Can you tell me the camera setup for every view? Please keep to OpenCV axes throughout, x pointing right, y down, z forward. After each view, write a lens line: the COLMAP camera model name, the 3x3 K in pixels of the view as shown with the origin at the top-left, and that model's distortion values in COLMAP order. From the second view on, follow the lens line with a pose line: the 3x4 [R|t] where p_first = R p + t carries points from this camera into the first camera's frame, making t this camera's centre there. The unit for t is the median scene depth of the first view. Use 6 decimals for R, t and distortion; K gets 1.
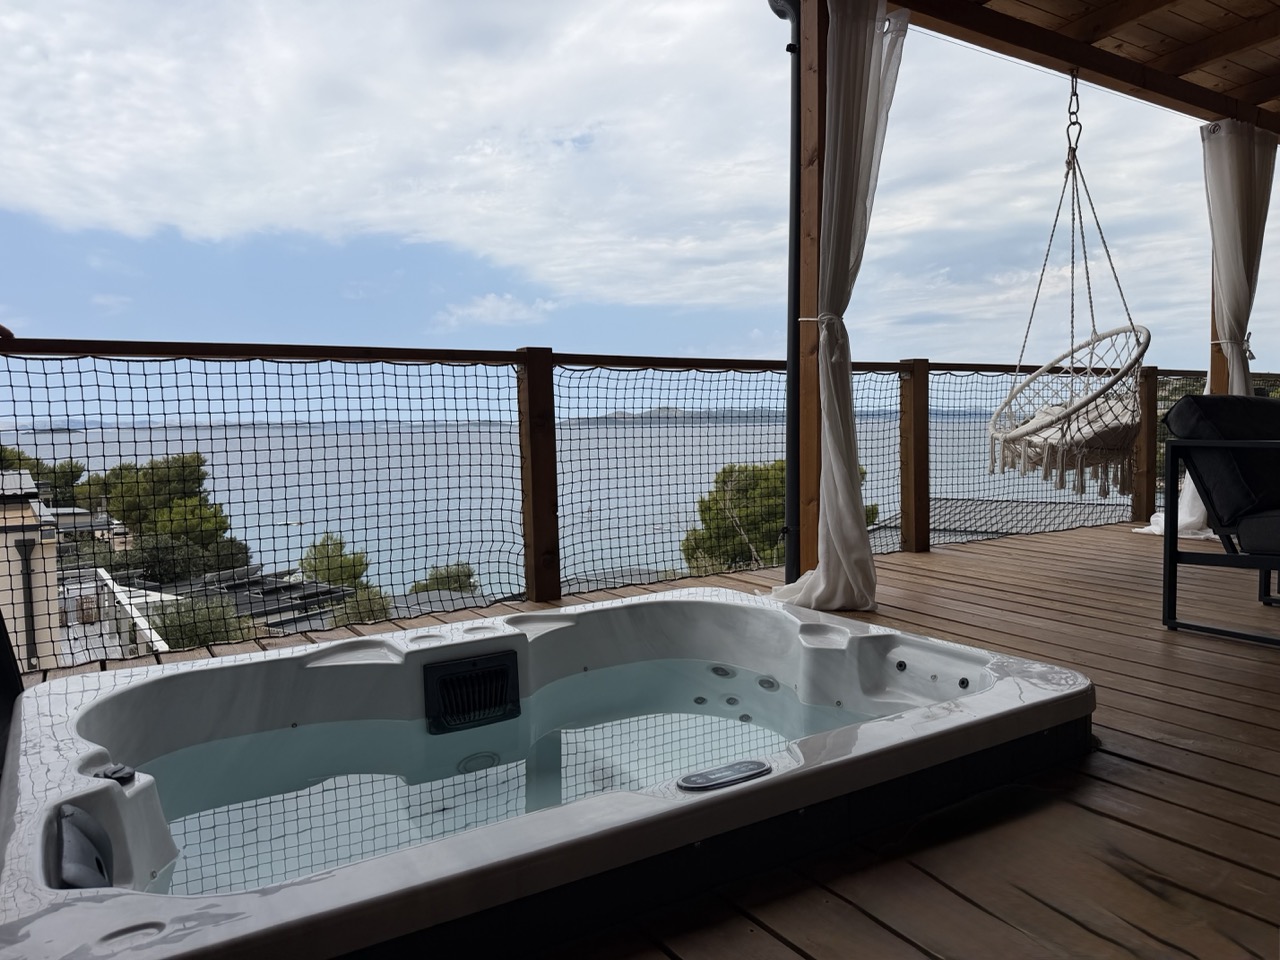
lens RADIAL K [[897.6, 0, 640.0], [0, 897.6, 480.0], [0, 0, 1]] dist [0.075592, -0.098768]
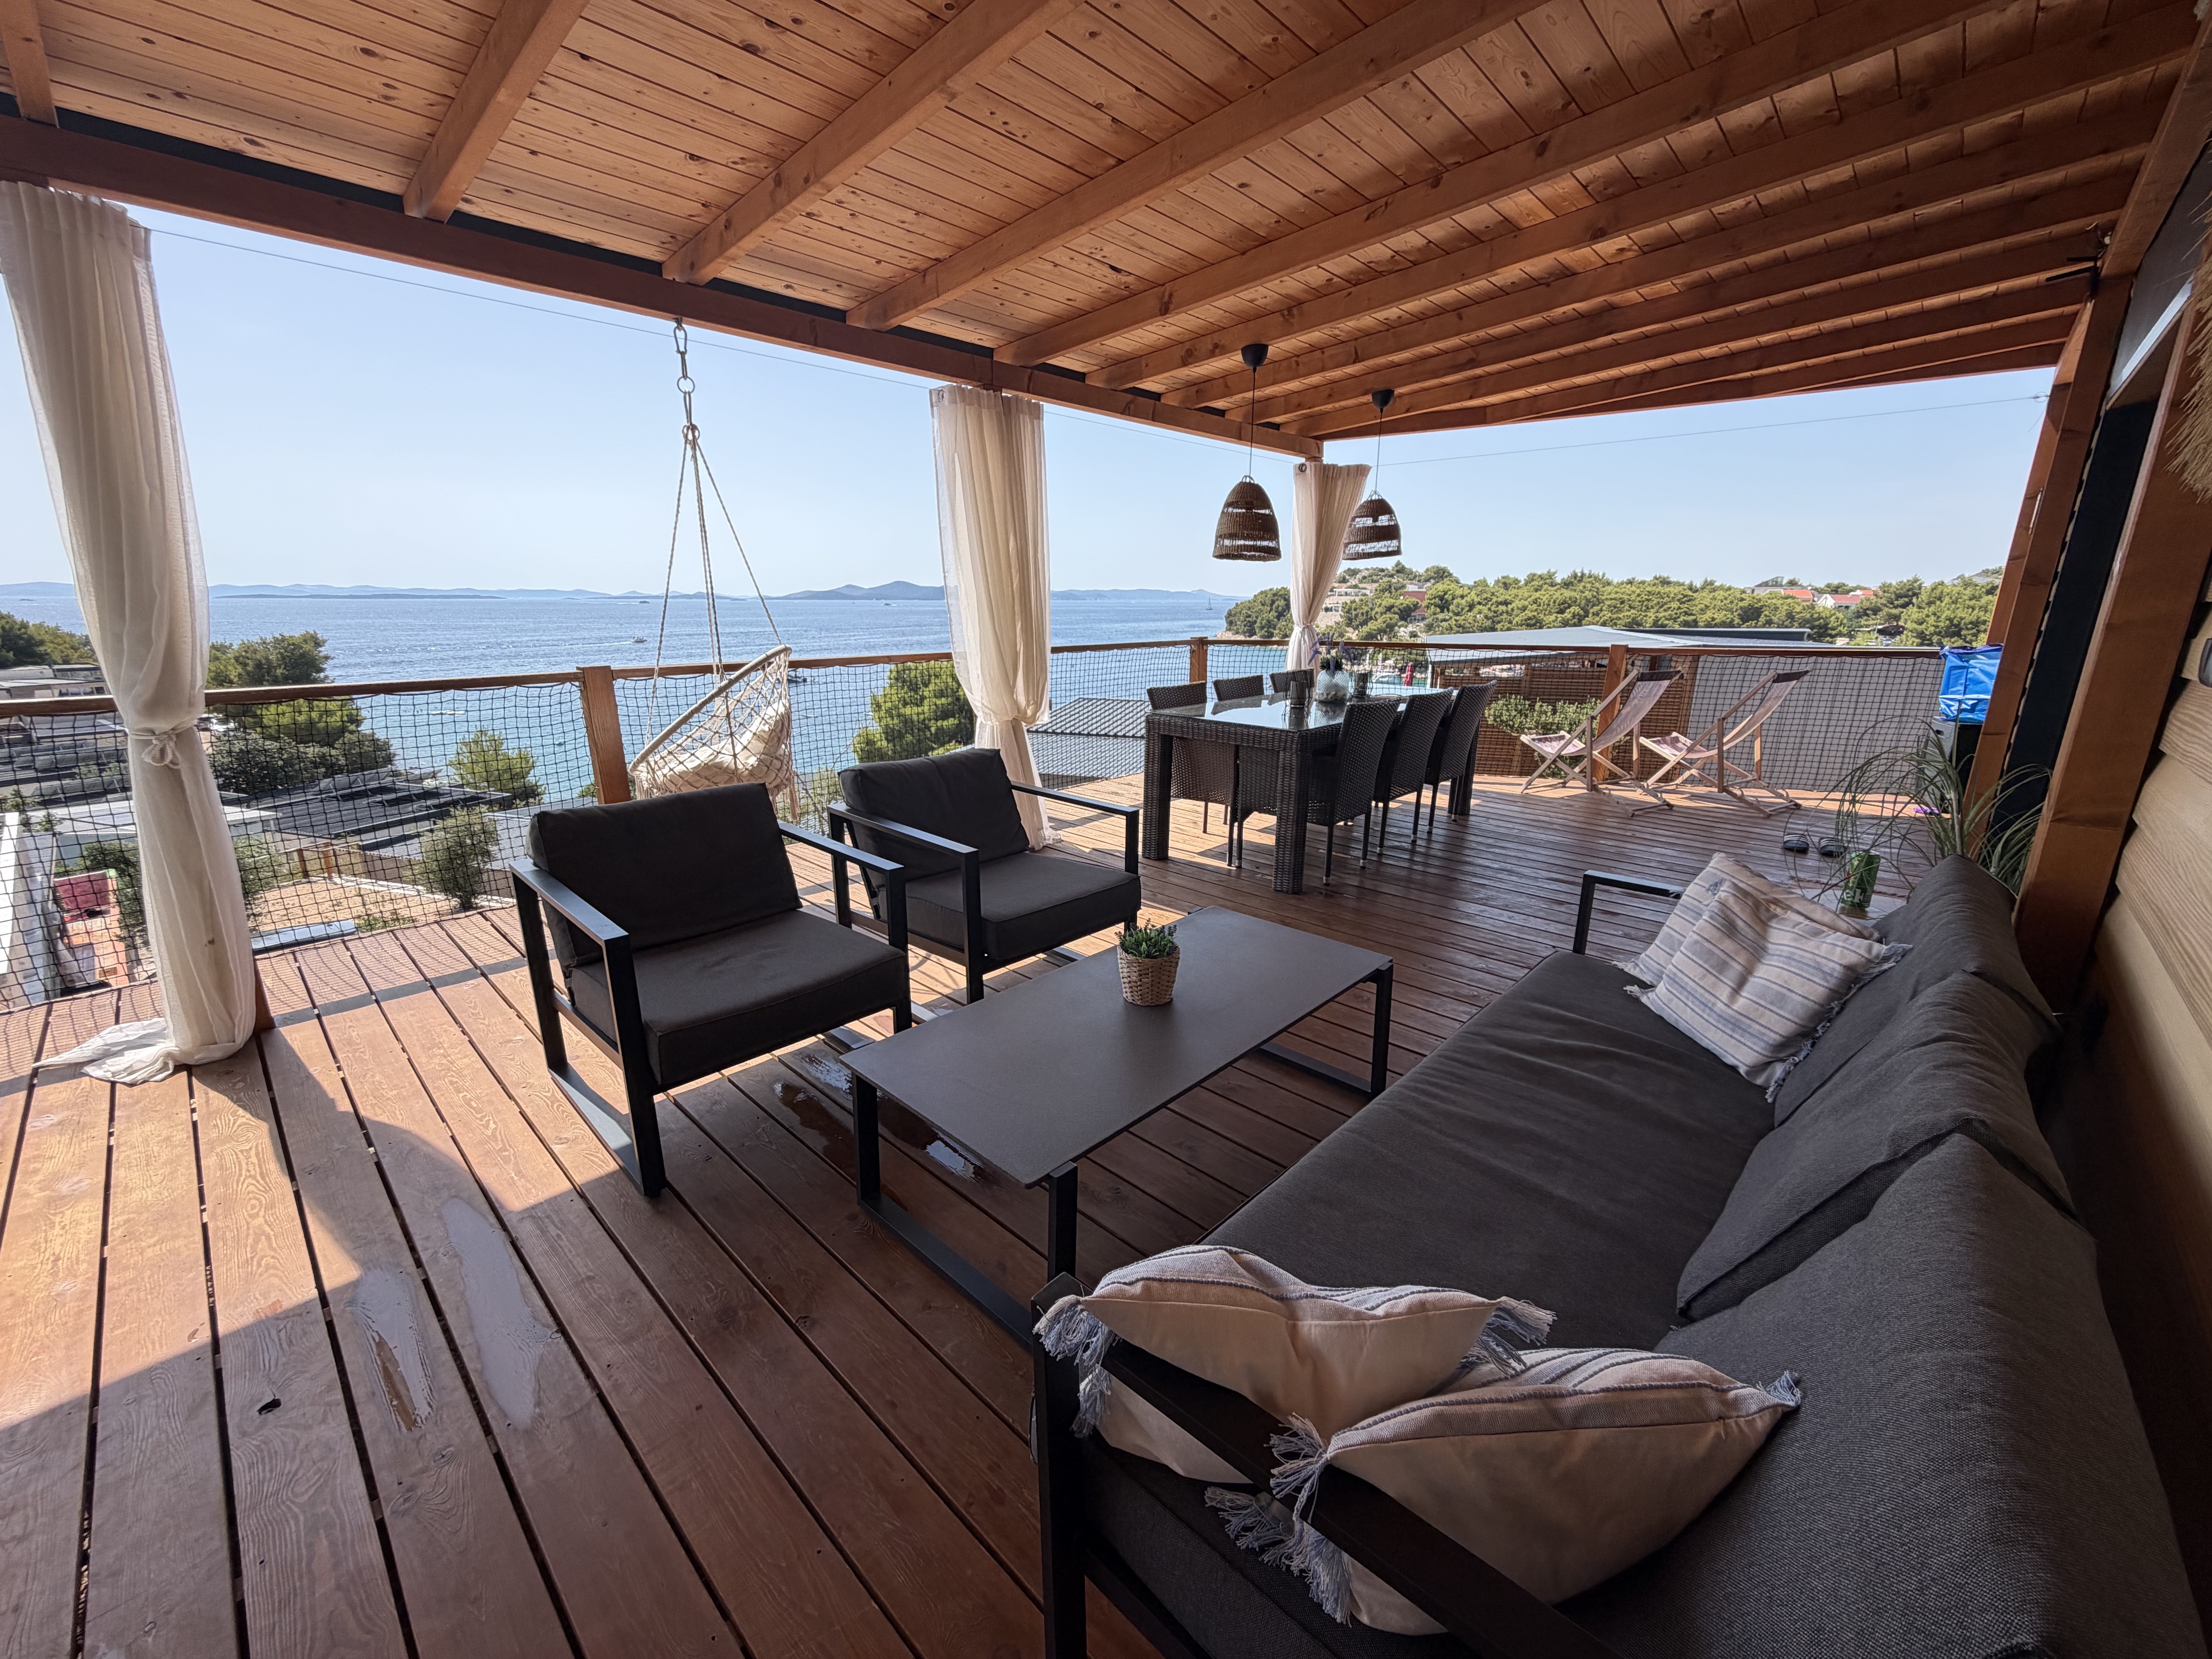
lens RADIAL K [[885.8, 0, 1103.1], [0, 885.8, 820.0], [0, 0, 1]] dist [-0.000411, 0.000503]
pose [[0.970193, -0.039243, 0.239133, 0.366504], [-0.003581, 0.984371, 0.176071, -0.091749], [-0.242305, -0.171679, 0.954890, 0.050368]]
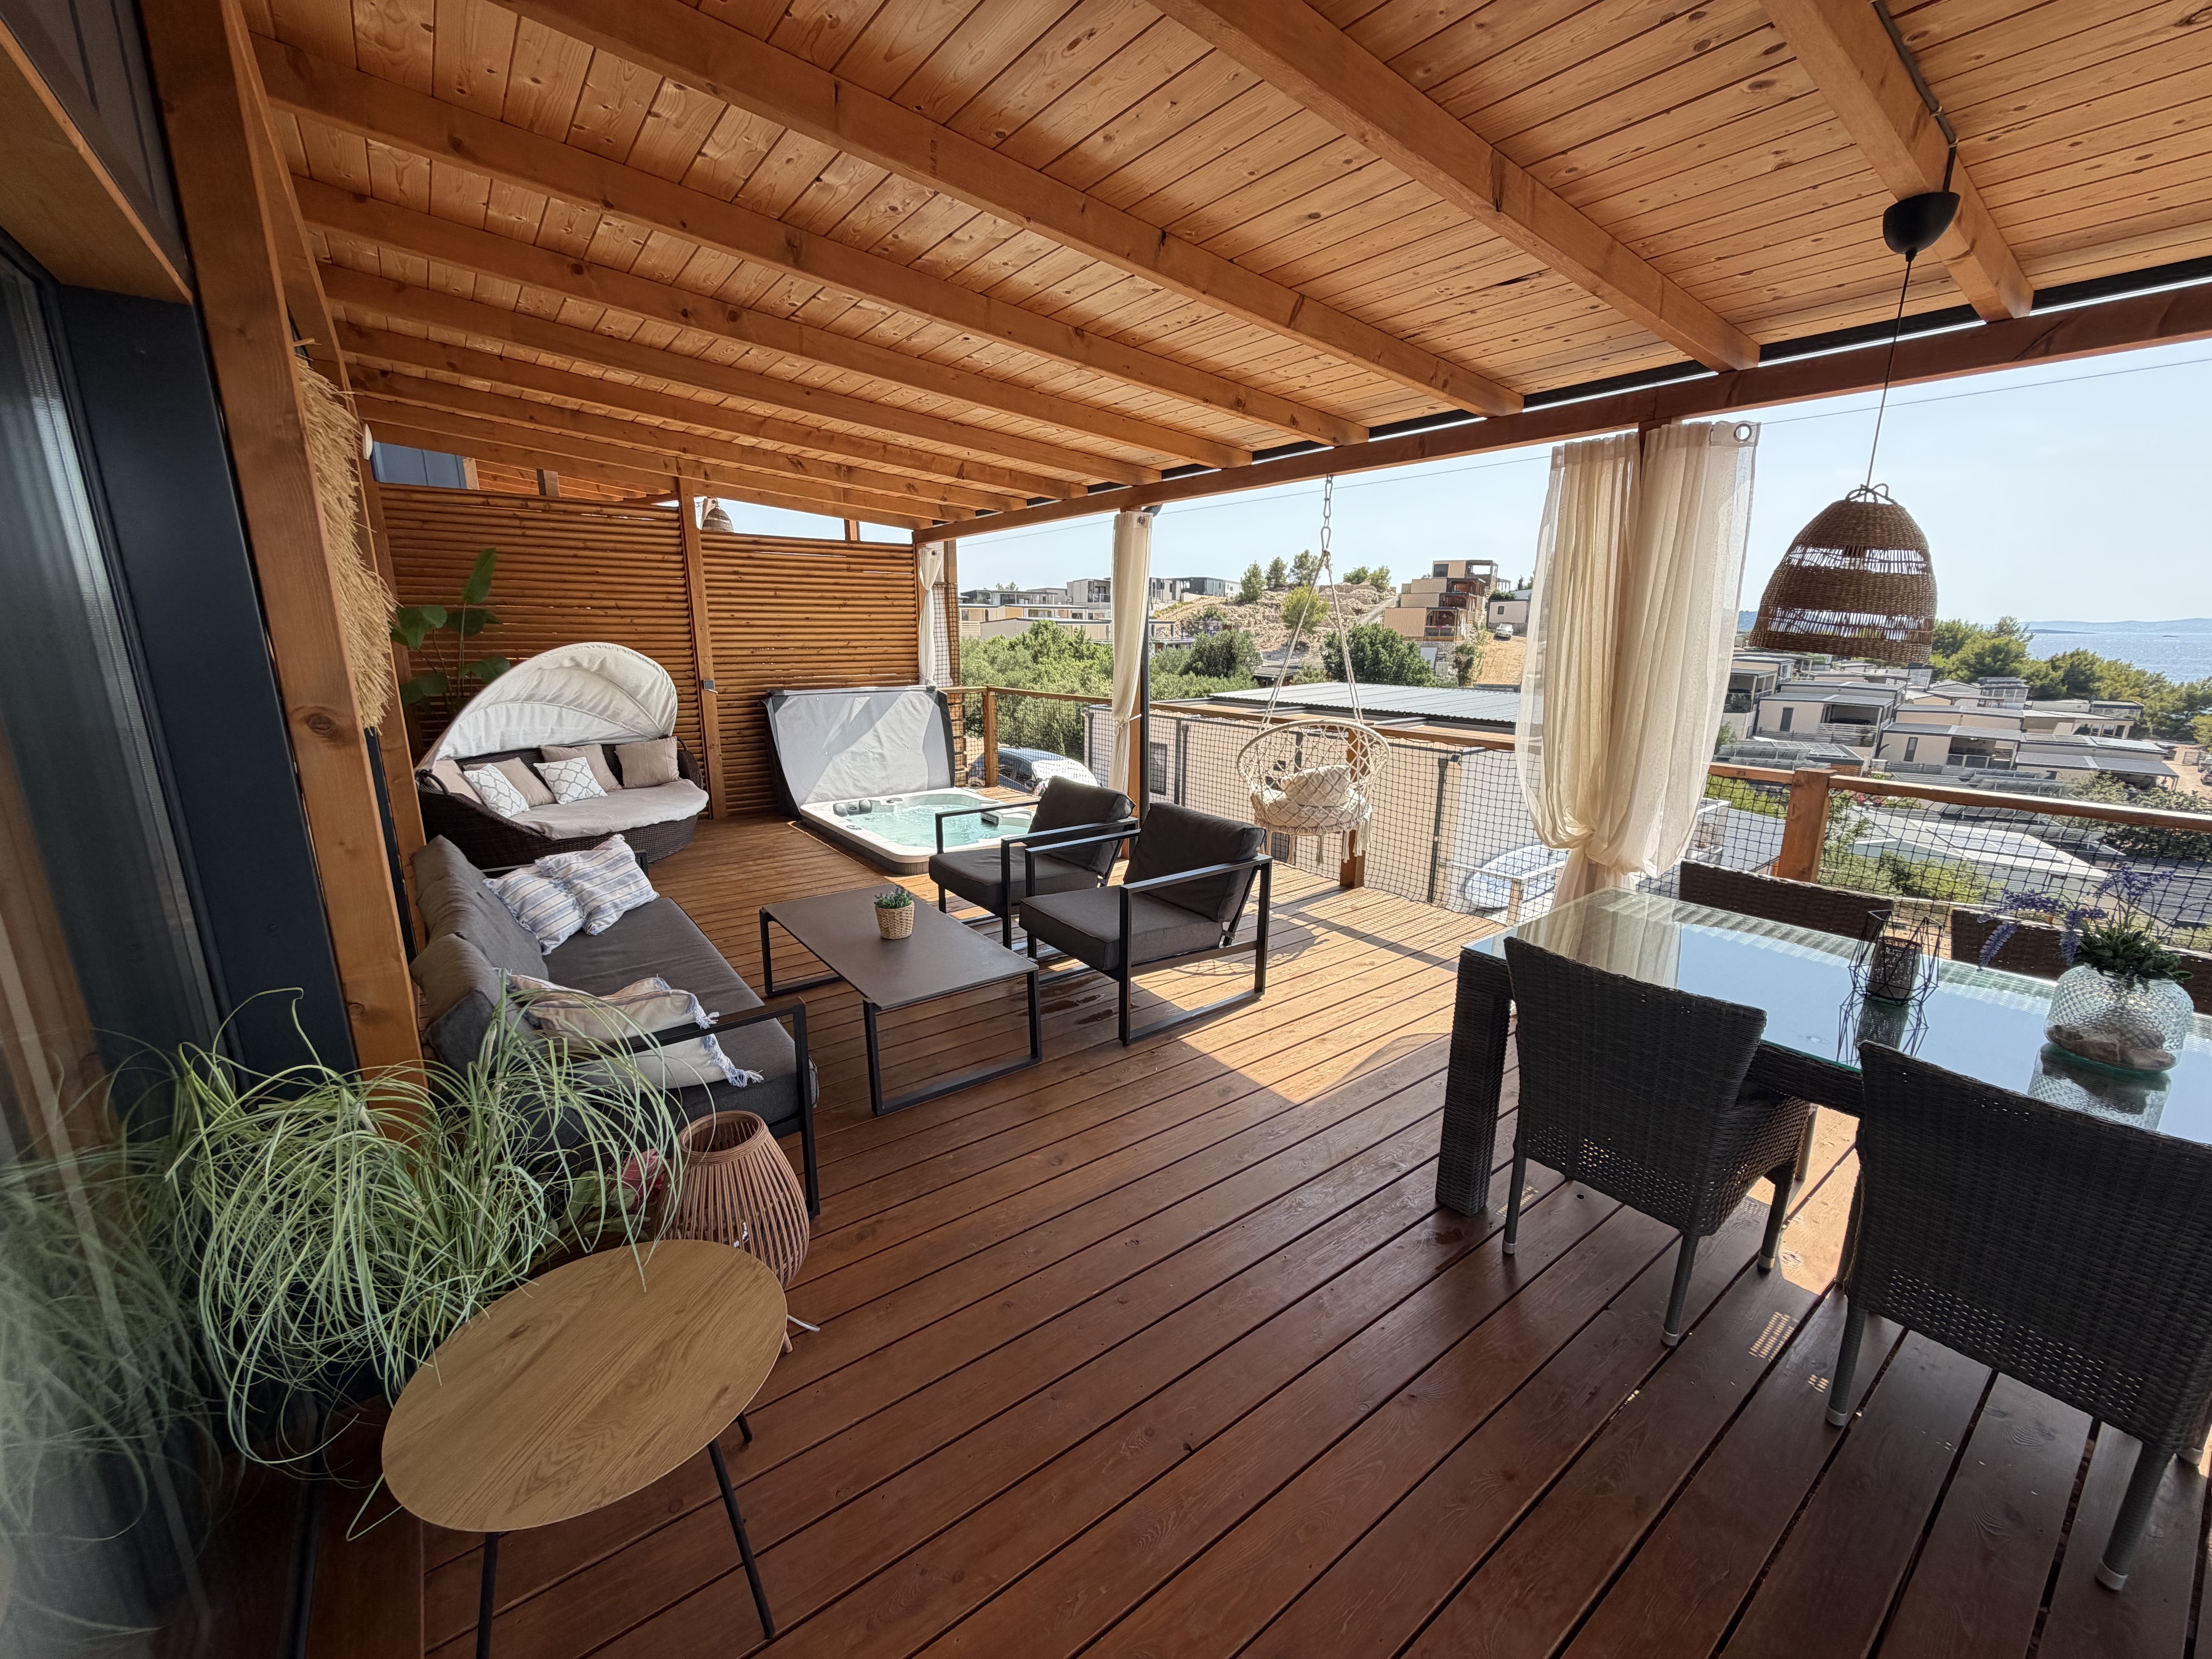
lens RADIAL K [[885.8, 0, 1103.1], [0, 885.8, 820.0], [0, 0, 1]] dist [-0.000411, 0.000503]
pose [[0.078882, 0.233059, -0.969258, 0.902238], [-0.074452, 0.970950, 0.227406, -0.159827], [0.994100, 0.054225, 0.093942, 0.379910]]
